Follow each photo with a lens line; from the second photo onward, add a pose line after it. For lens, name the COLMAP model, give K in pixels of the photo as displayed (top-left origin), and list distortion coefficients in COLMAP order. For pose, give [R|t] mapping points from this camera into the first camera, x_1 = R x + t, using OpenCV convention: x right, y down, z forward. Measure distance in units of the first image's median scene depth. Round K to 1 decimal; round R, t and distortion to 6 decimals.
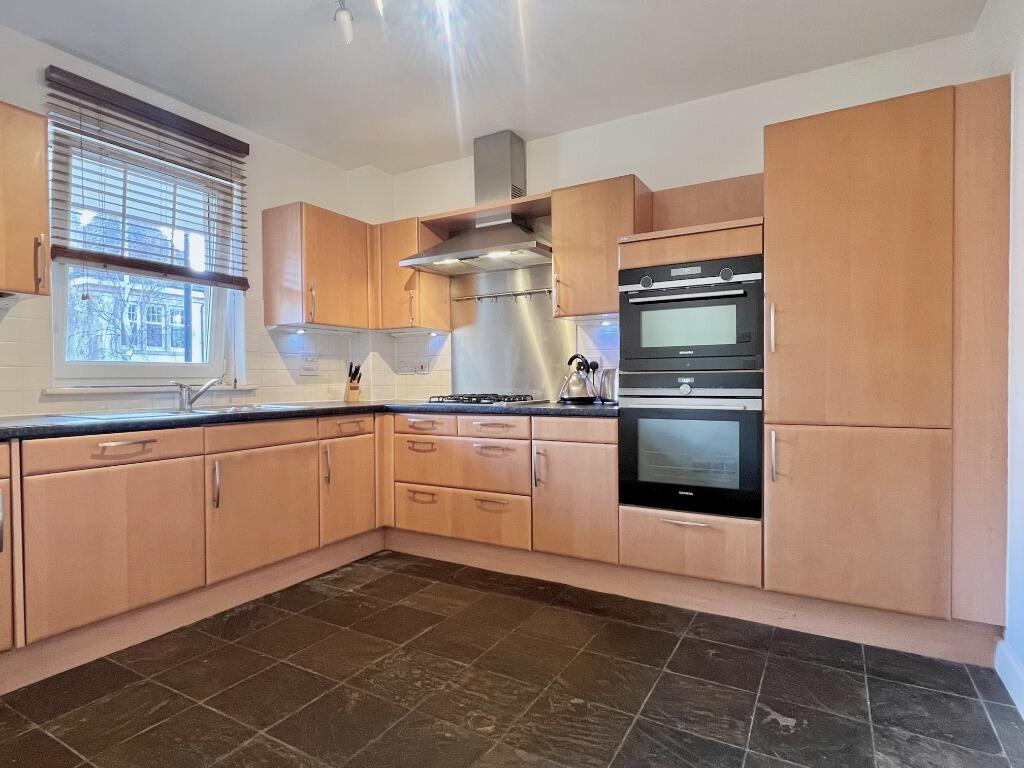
lens RADIAL K [[554.6, 0, 510.7], [0, 554.6, 383.1], [0, 0, 1]] dist [-0.006466, -0.001512]
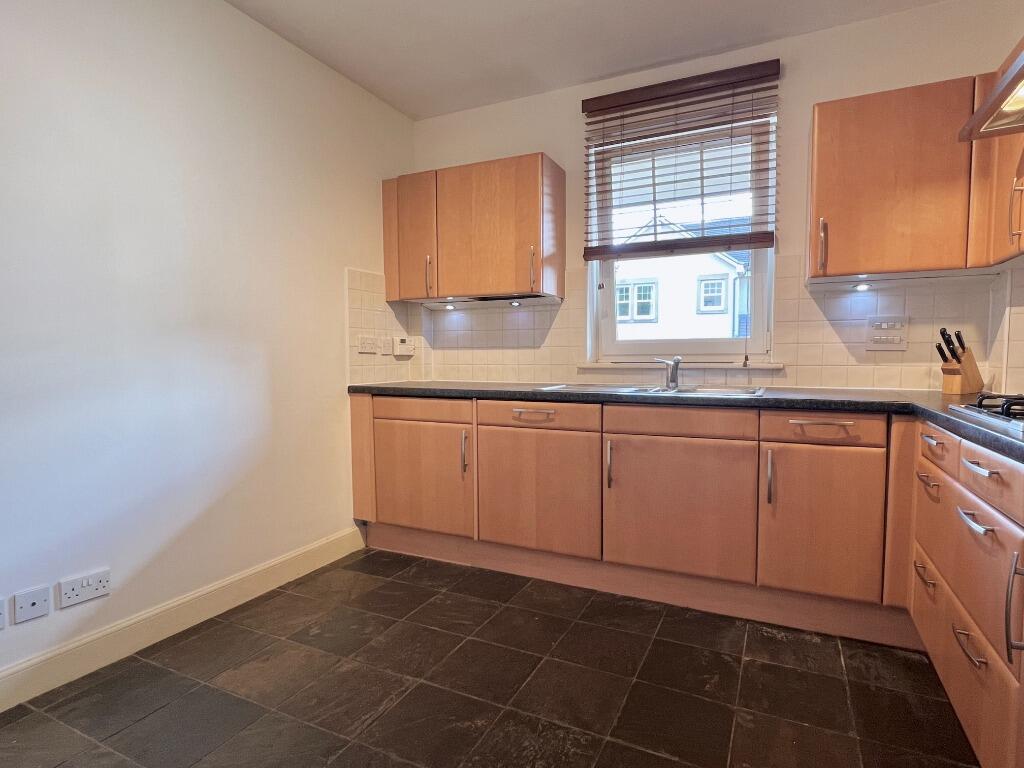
lens RADIAL K [[554.6, 0, 510.7], [0, 554.6, 388.4], [0, 0, 1]] dist [-0.006466, -0.001512]
pose [[0.067534, 0.064576, -0.995625, 0.360388], [-0.002952, 0.997912, 0.064524, -0.012358], [0.997713, -0.001419, 0.067584, 0.637999]]
